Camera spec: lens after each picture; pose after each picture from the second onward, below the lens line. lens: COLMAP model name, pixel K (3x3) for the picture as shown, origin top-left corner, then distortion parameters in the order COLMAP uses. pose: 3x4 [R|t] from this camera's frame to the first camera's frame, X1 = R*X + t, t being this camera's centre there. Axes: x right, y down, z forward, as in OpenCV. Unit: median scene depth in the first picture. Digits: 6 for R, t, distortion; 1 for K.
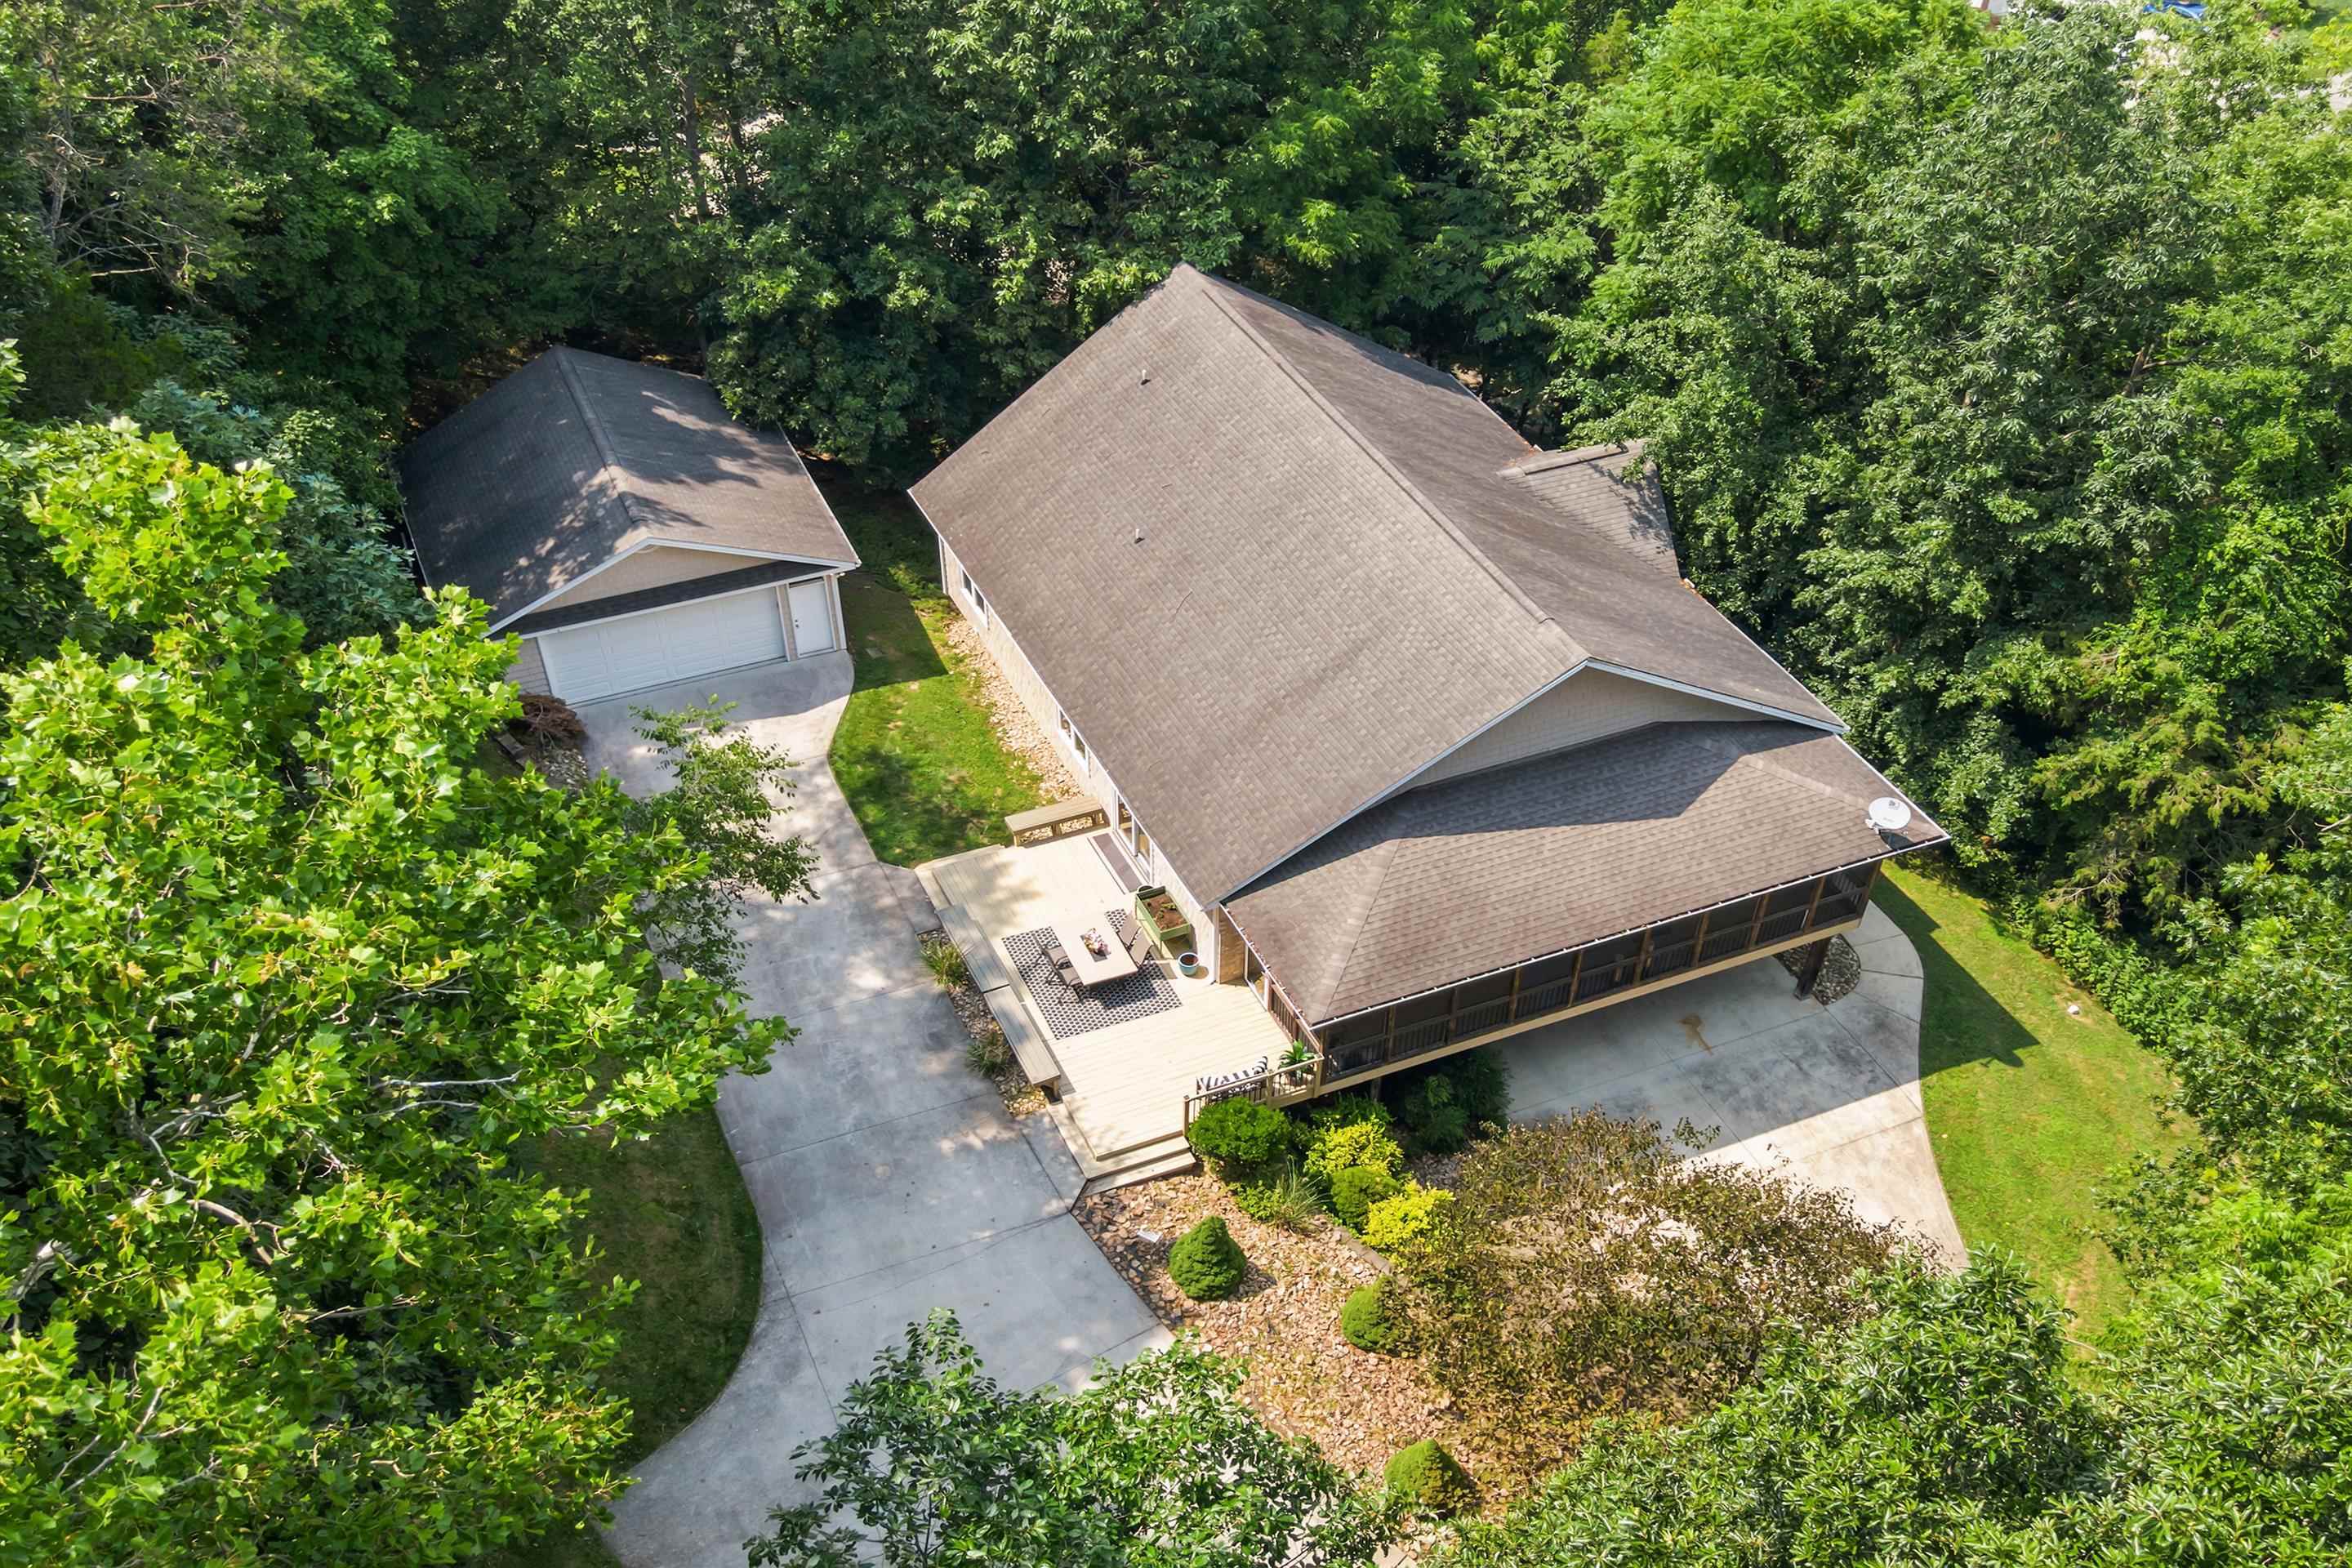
lens RADIAL K [[2241.2, 0, 1181.0], [0, 2241.2, 982.4], [0, 0, 1]] dist [-0.007122, 0.014157]
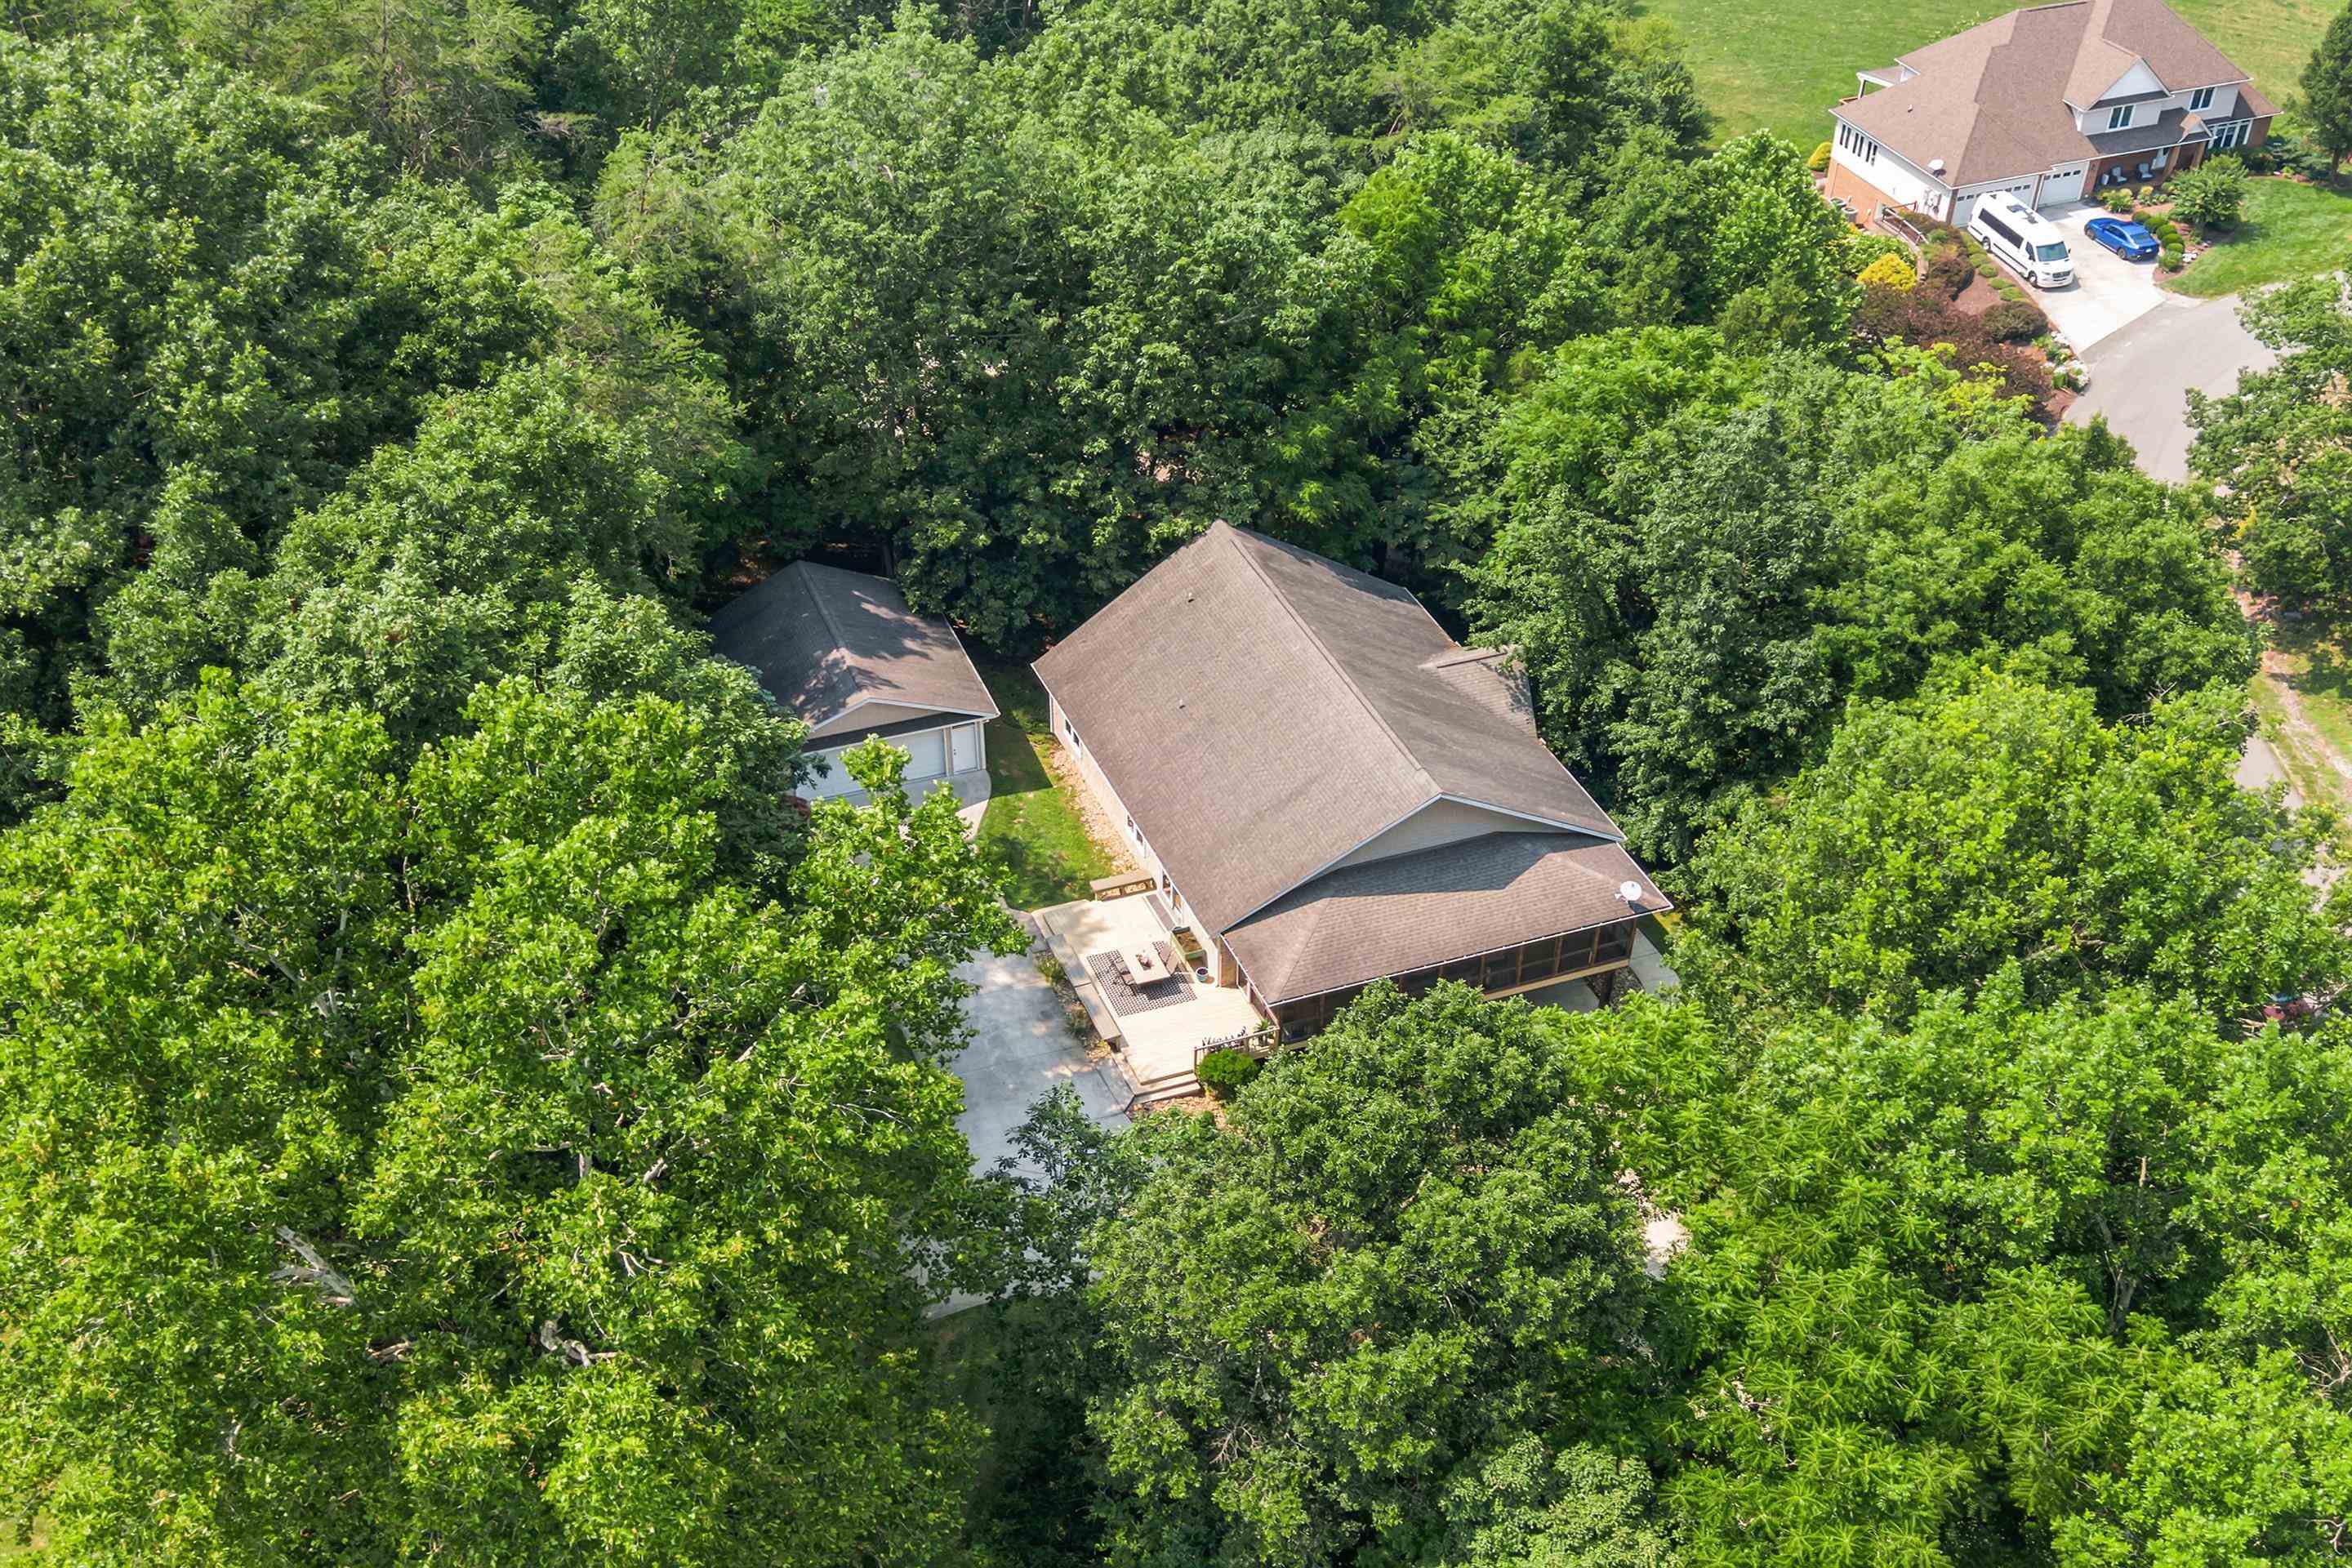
lens RADIAL K [[2719.4, 0, 1176.0], [0, 2719.4, 784.0], [0, 0, 1]] dist [-0.402093, 0.000124]
pose [[0.998972, 0.025890, -0.037210, 0.048748], [-0.030451, 0.991338, -0.127759, 0.096256], [0.033580, 0.128761, 0.991107, -0.858460]]
